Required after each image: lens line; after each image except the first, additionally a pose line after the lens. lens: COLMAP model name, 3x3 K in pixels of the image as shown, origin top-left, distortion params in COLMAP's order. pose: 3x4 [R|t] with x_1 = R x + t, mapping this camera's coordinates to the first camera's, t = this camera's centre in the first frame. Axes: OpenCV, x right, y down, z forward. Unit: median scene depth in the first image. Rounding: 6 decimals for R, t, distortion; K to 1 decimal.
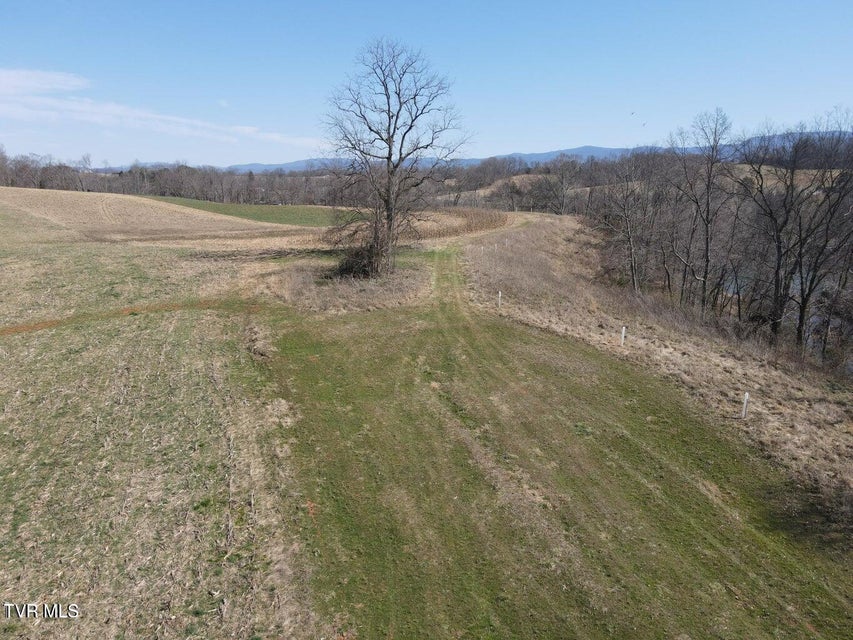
lens RADIAL K [[598.3, 0, 426.0], [0, 598.3, 328.6], [0, 0, 1]] dist [0.018487, -0.001722]
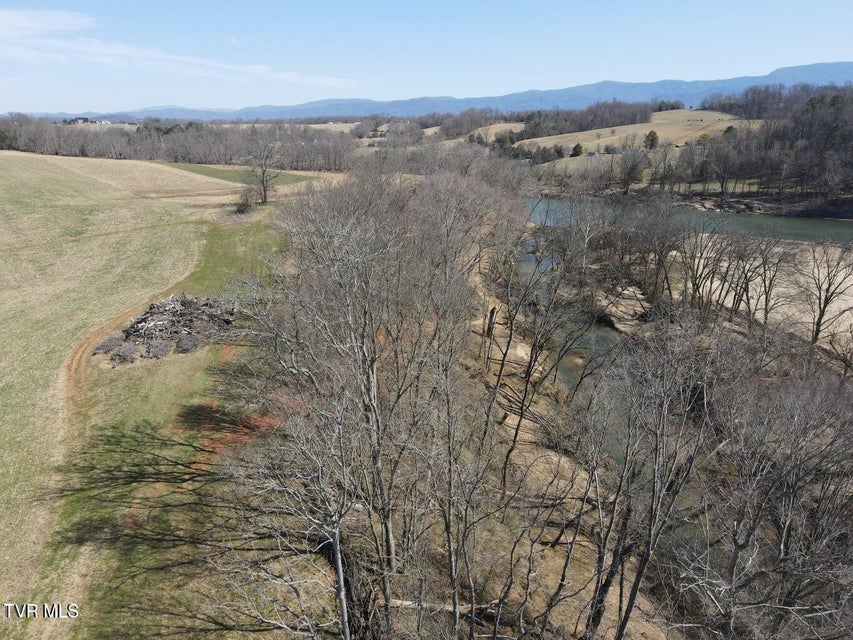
lens RADIAL K [[632.0, 0, 455.2], [0, 632.0, 320.6], [0, 0, 1]] dist [0.023225, -0.005712]
pose [[0.999896, -0.011330, -0.008946, 0.813716], [0.011951, 0.997283, 0.072684, 0.193317], [0.008099, -0.072784, 0.997315, -1.836173]]
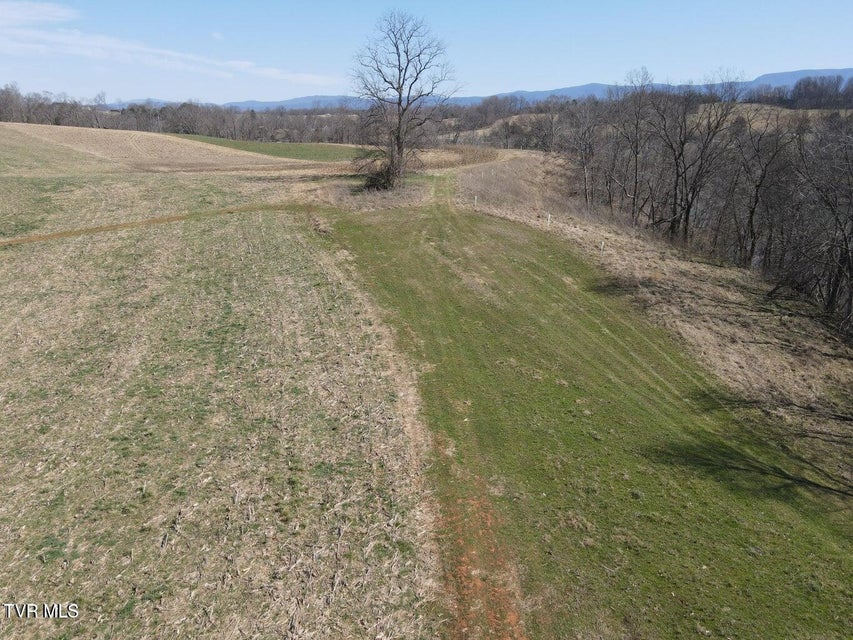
lens RADIAL K [[607.2, 0, 426.5], [0, 607.2, 320.0], [0, 0, 1]] dist [0.037355, -0.027227]
pose [[0.999994, 0.003529, -0.000505, 0.000057], [-0.003481, 0.997155, 0.075299, 0.090524], [0.000769, -0.075297, 0.997161, -0.376627]]
